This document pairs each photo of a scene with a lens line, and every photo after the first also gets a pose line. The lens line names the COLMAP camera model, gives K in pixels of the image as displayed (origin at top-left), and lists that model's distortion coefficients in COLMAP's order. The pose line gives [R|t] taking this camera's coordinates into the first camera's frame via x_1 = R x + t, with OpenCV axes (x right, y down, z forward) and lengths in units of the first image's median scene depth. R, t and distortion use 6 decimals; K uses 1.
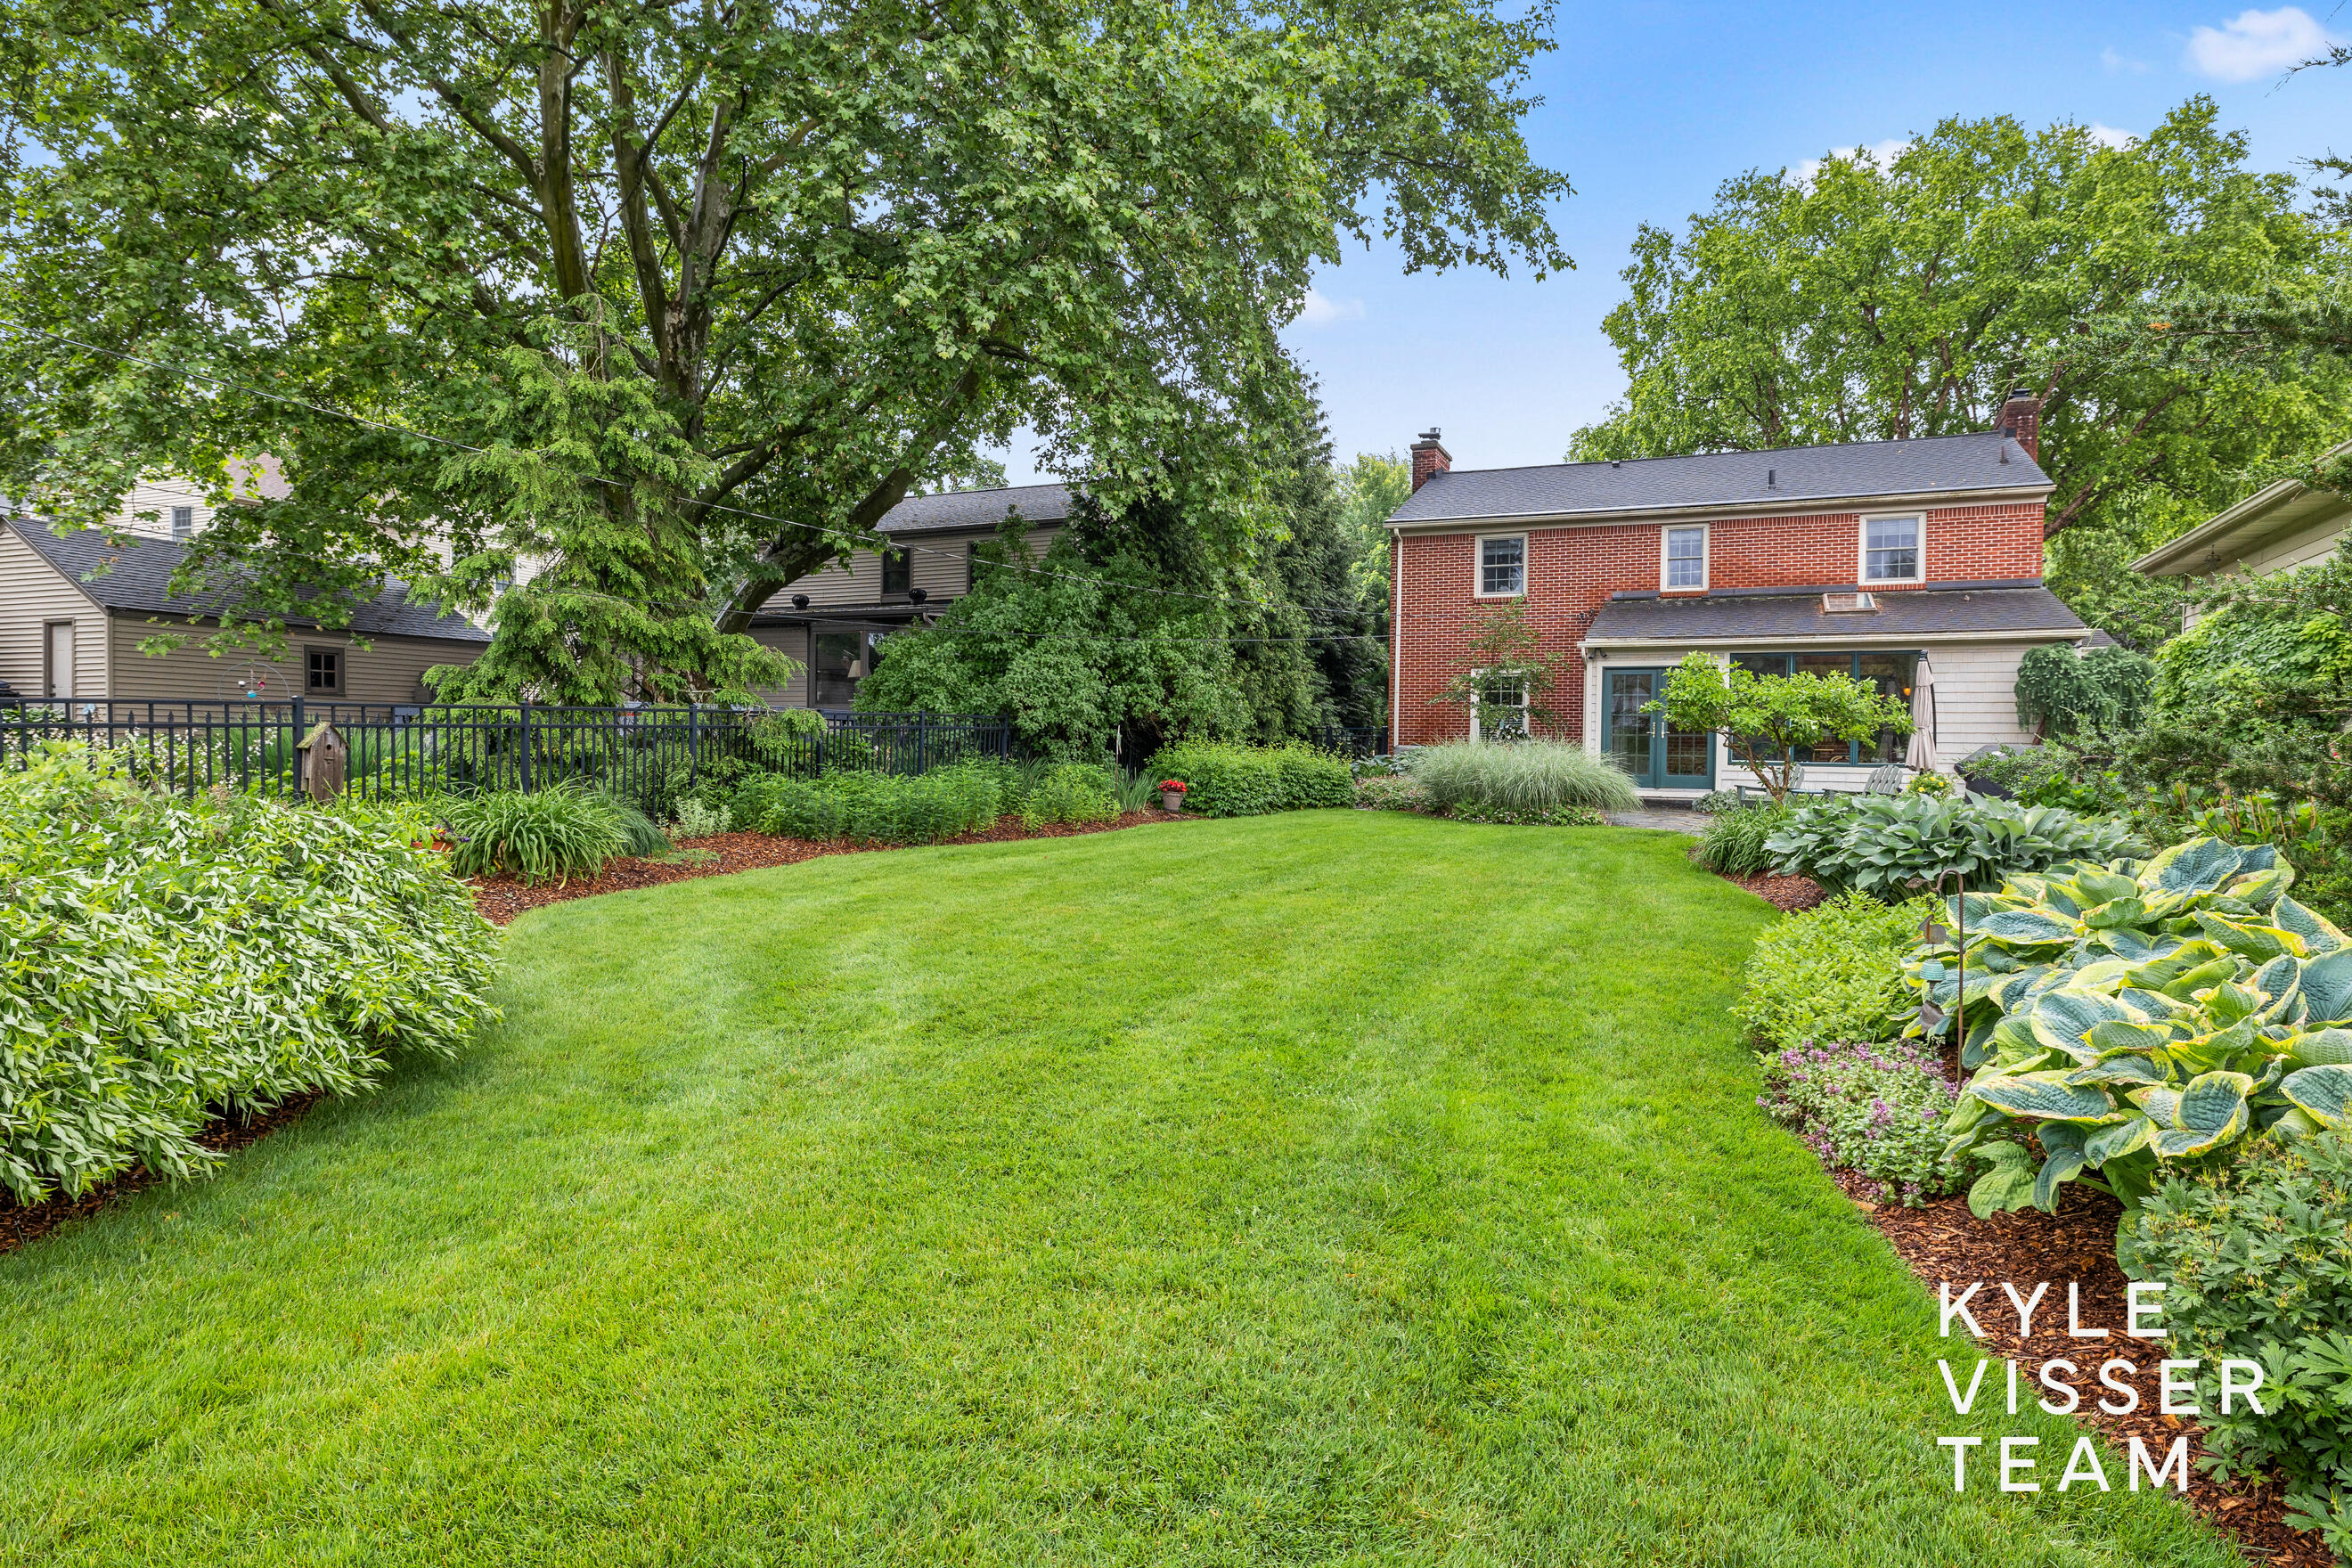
lens RADIAL K [[1325.7, 0, 1178.1], [0, 1325.7, 784.3], [0, 0, 1]] dist [0.001227, 0.001174]
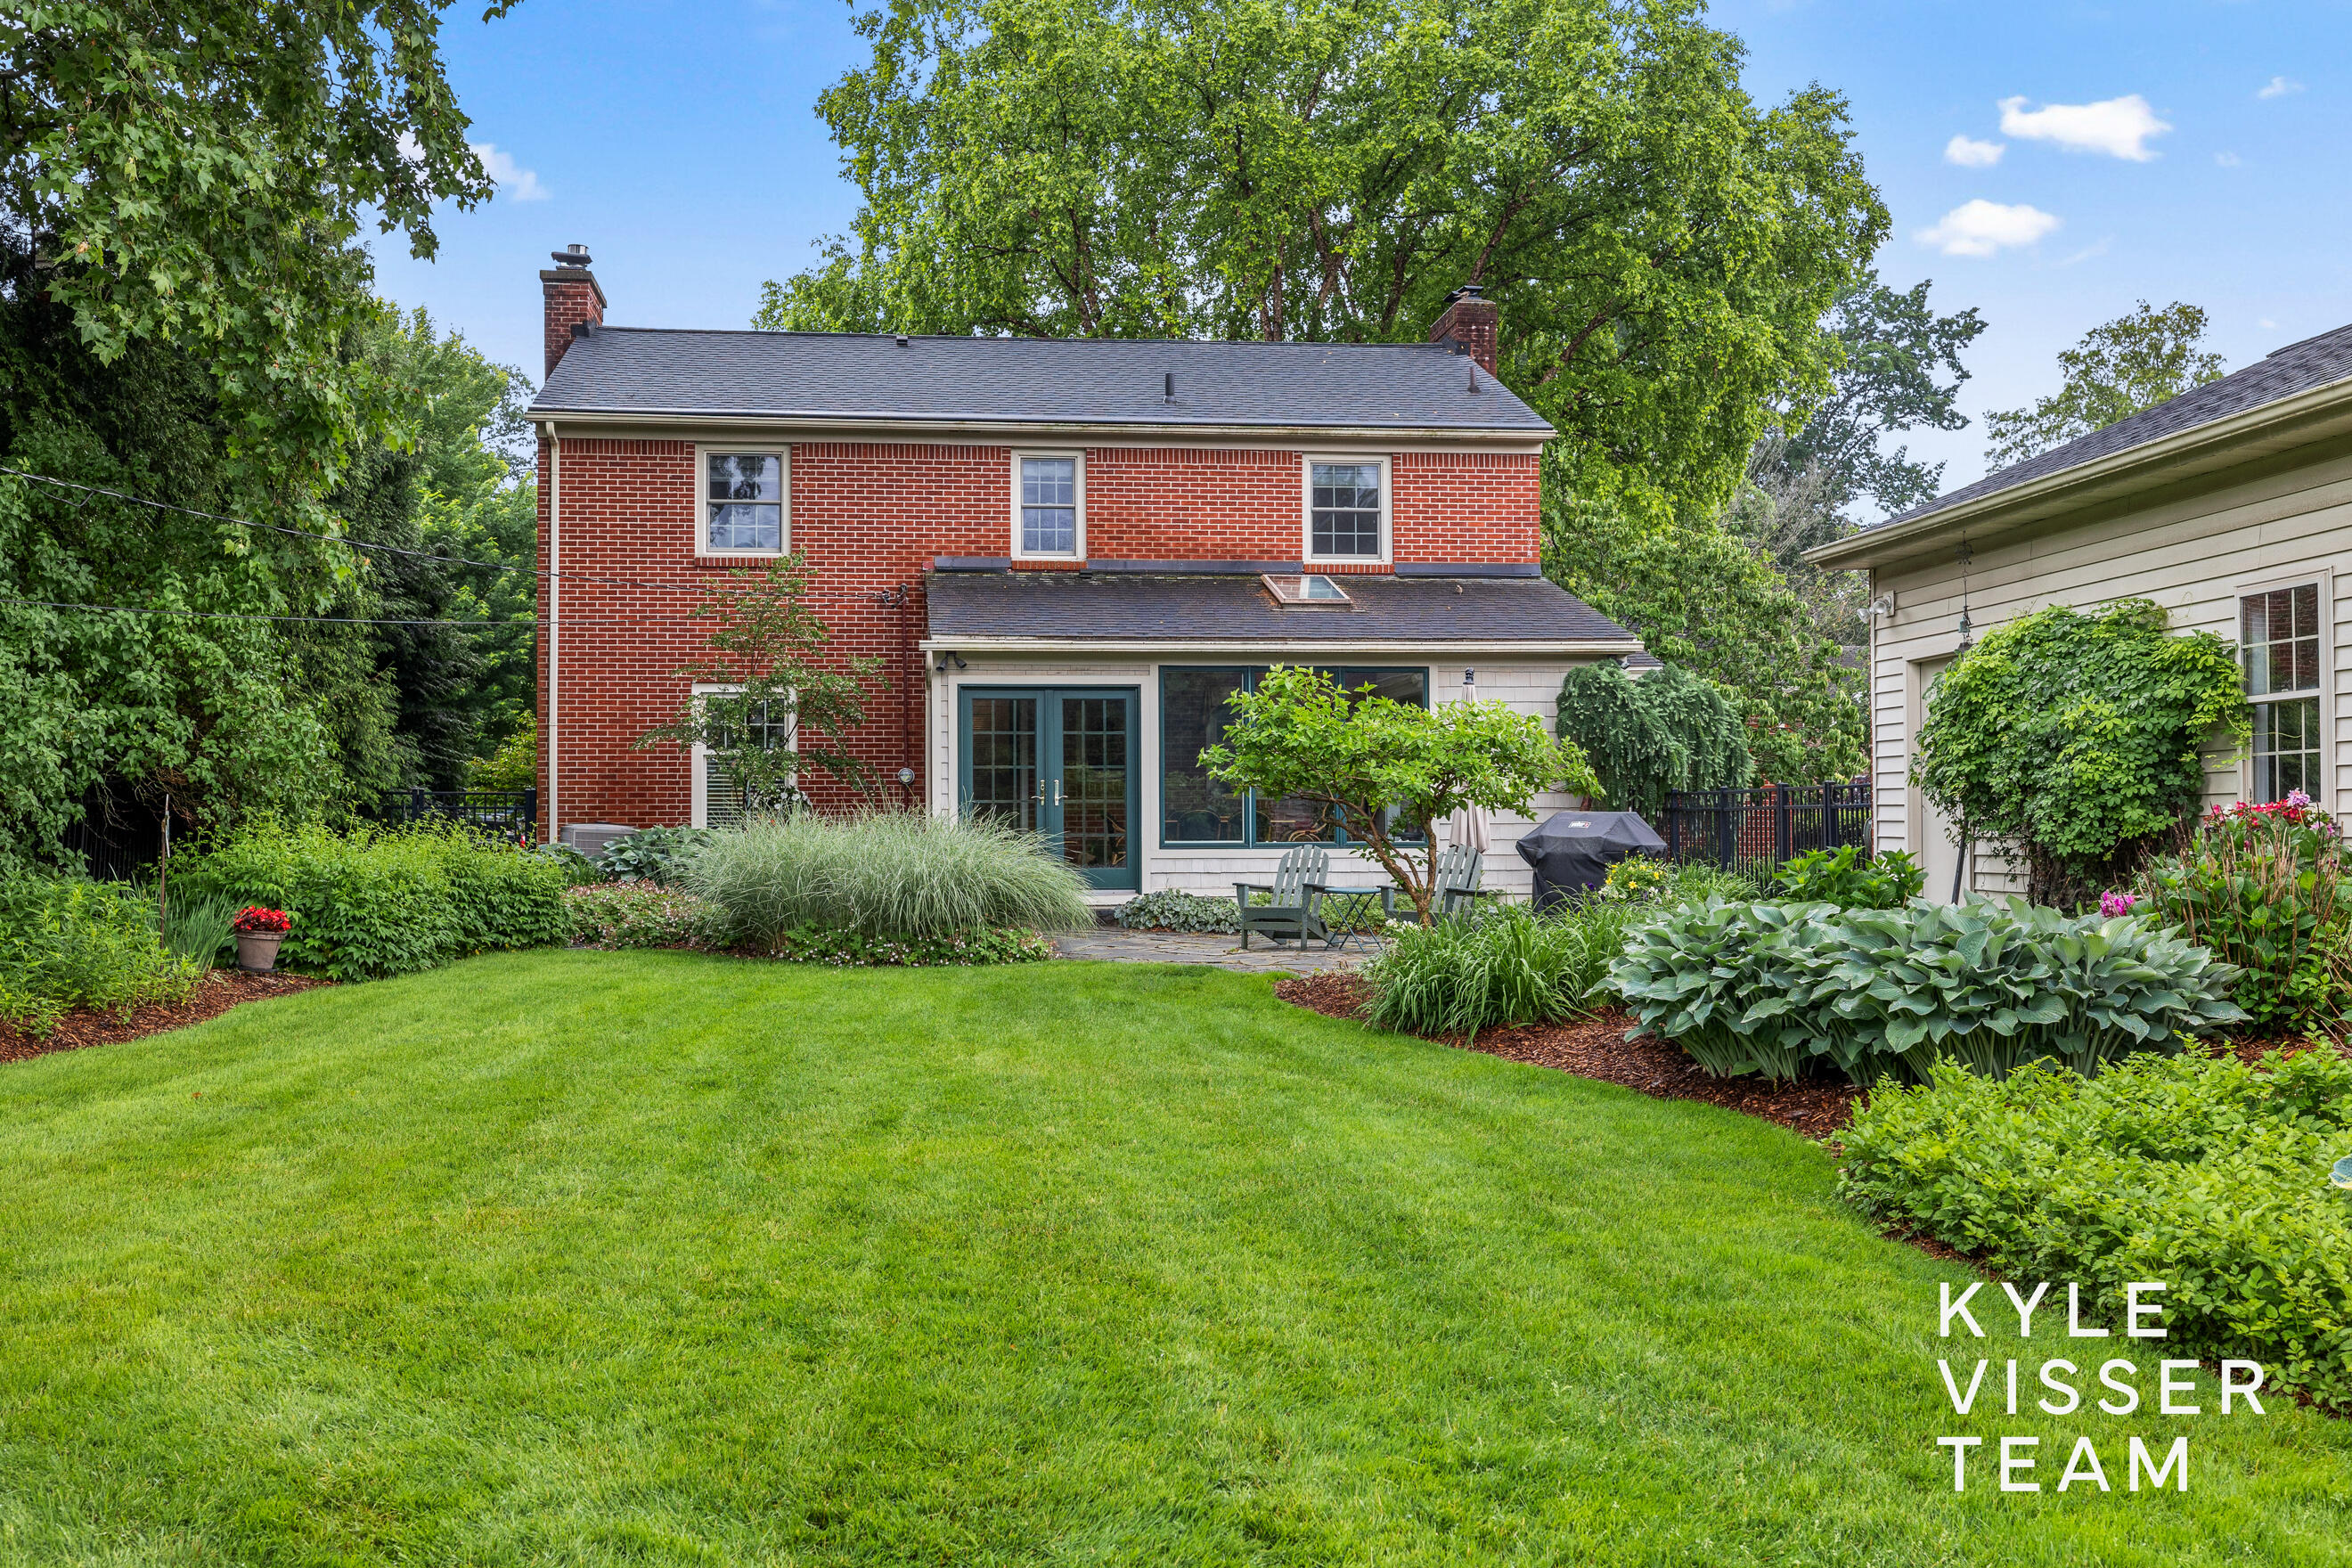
lens RADIAL K [[2306.5, 0, 1183.7], [0, 2306.5, 777.9], [0, 0, 1]] dist [0.001653, 0.000000]
pose [[0.856994, -0.005451, 0.515297, -0.113142], [0.028823, 0.998886, -0.037371, -0.006976], [-0.514519, 0.046879, 0.856196, 0.084178]]
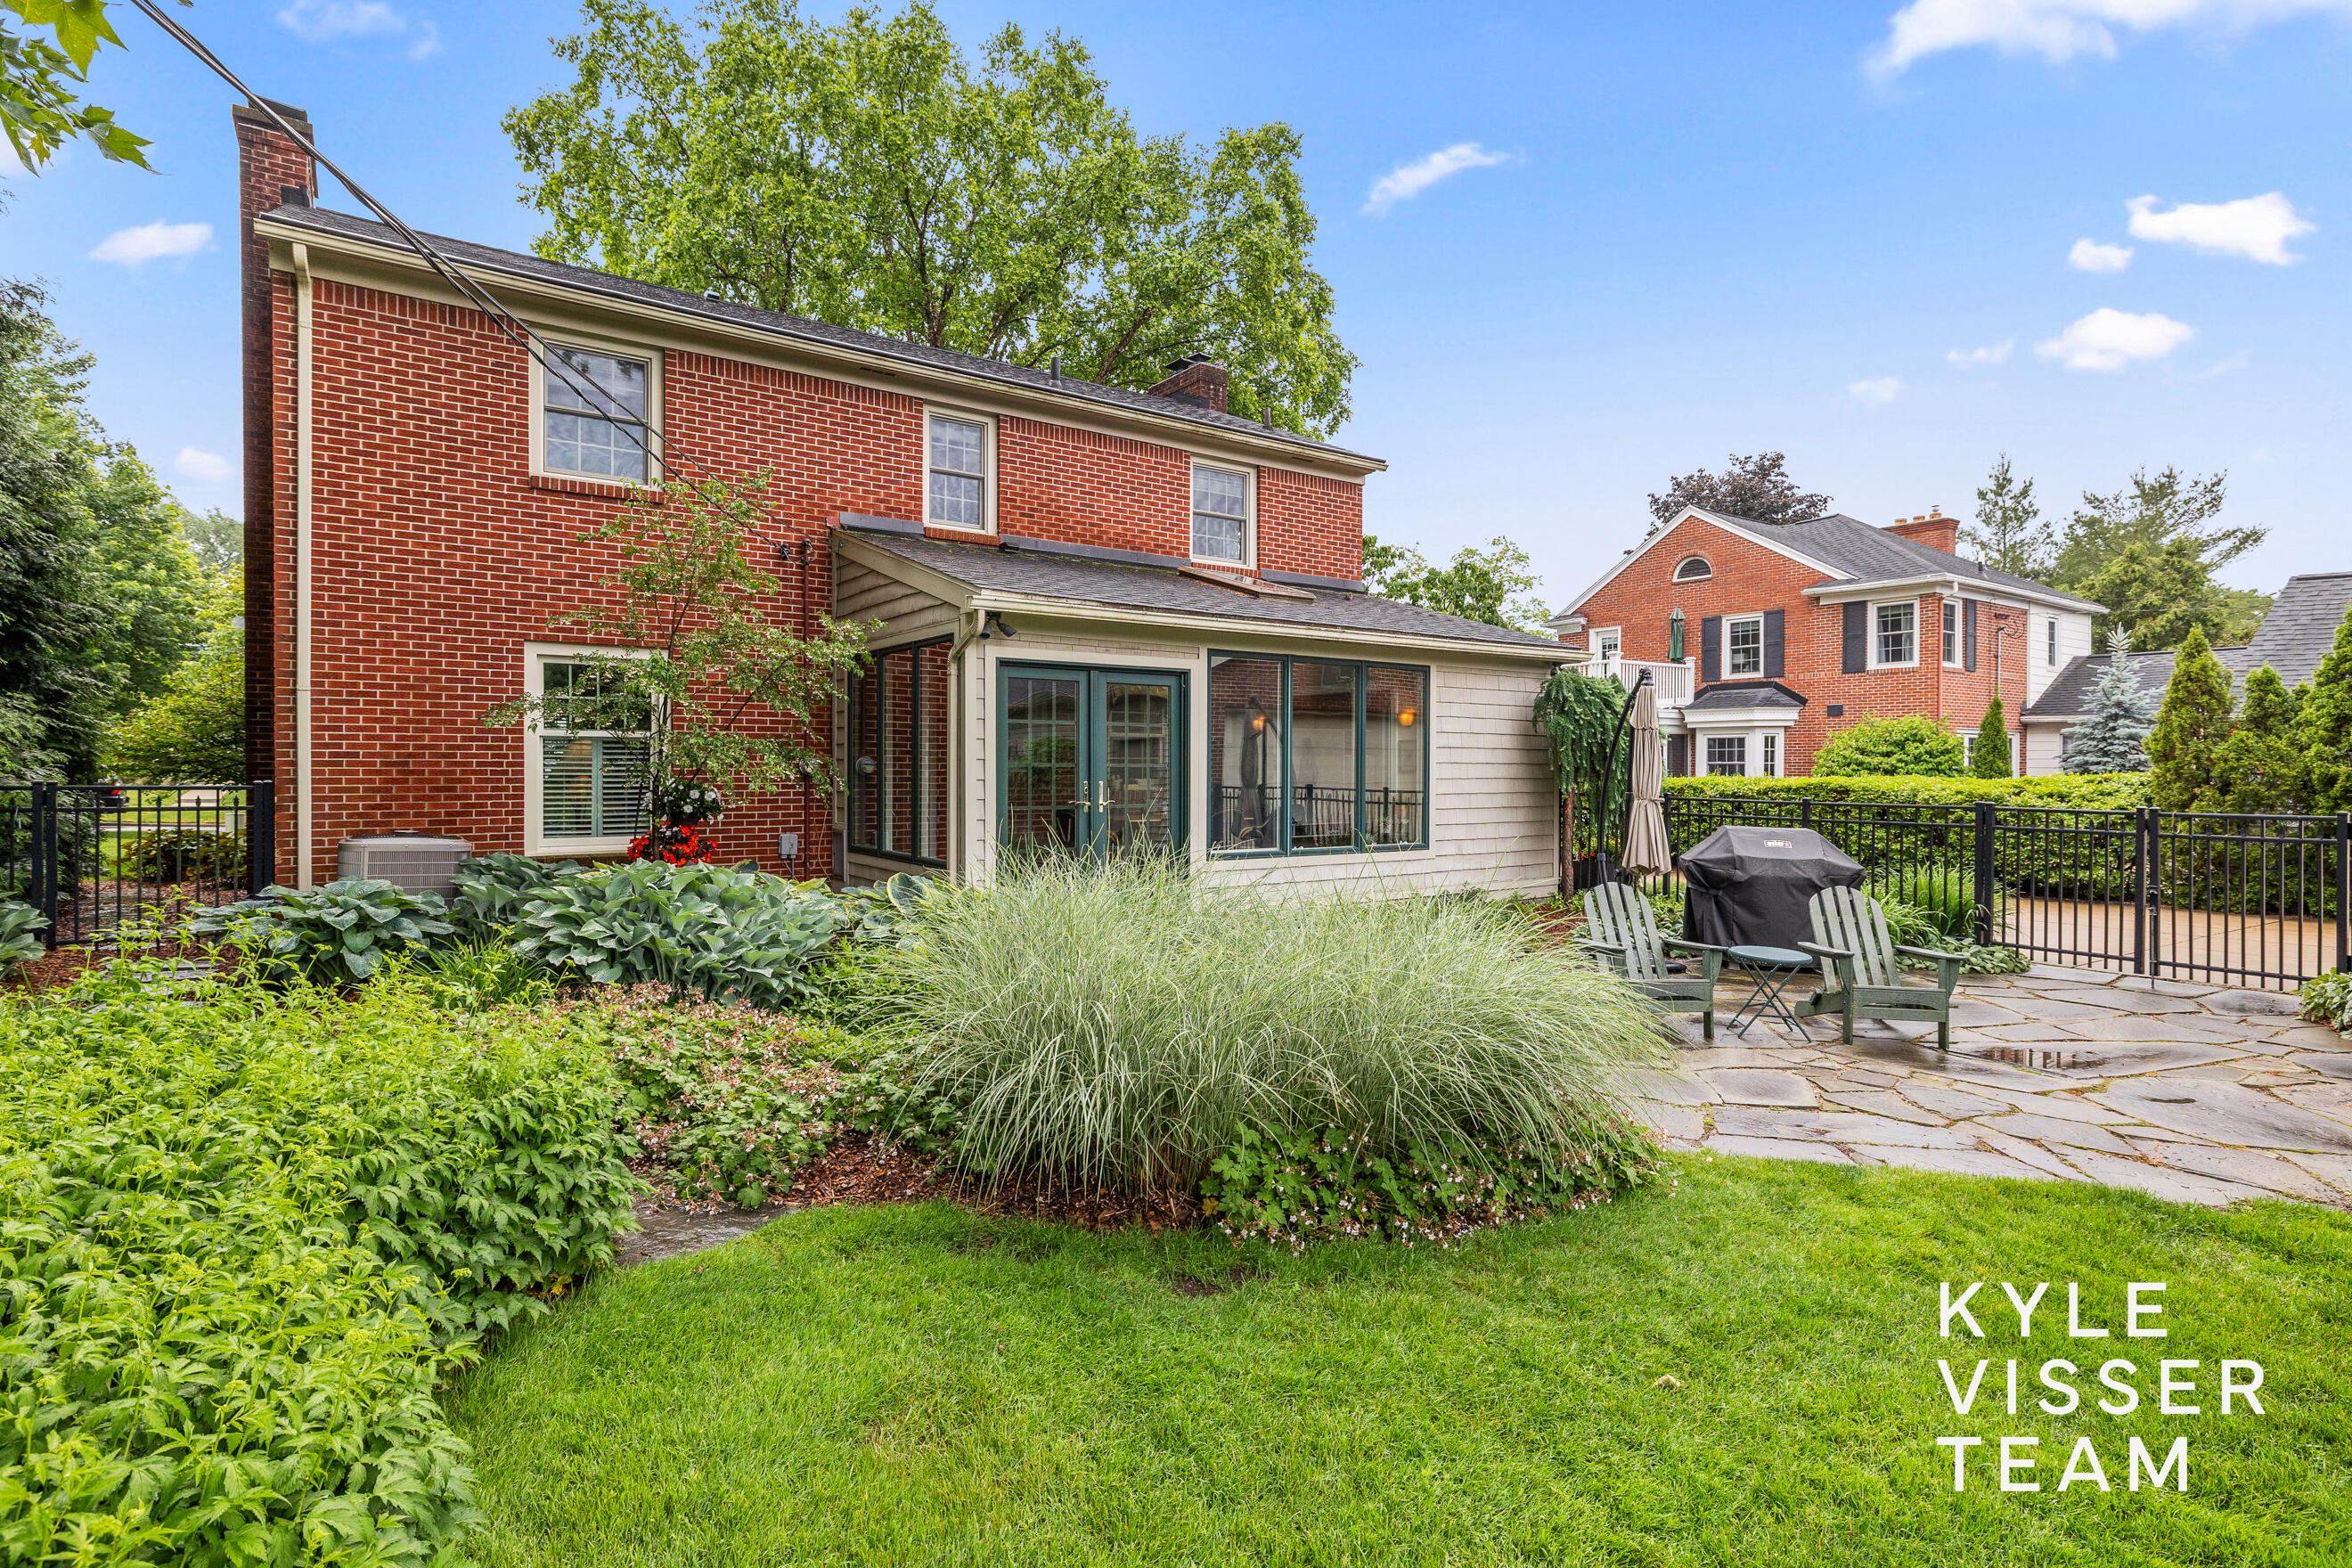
lens RADIAL K [[1140.2, 0, 1166.8], [0, 1140.2, 780.7], [0, 0, 1]] dist [0.001313, 0.001374]
pose [[0.517697, -0.021431, 0.855295, 0.017723], [0.022176, 0.999686, 0.011626, -0.048953], [-0.855276, 0.012949, 0.518010, 0.733365]]
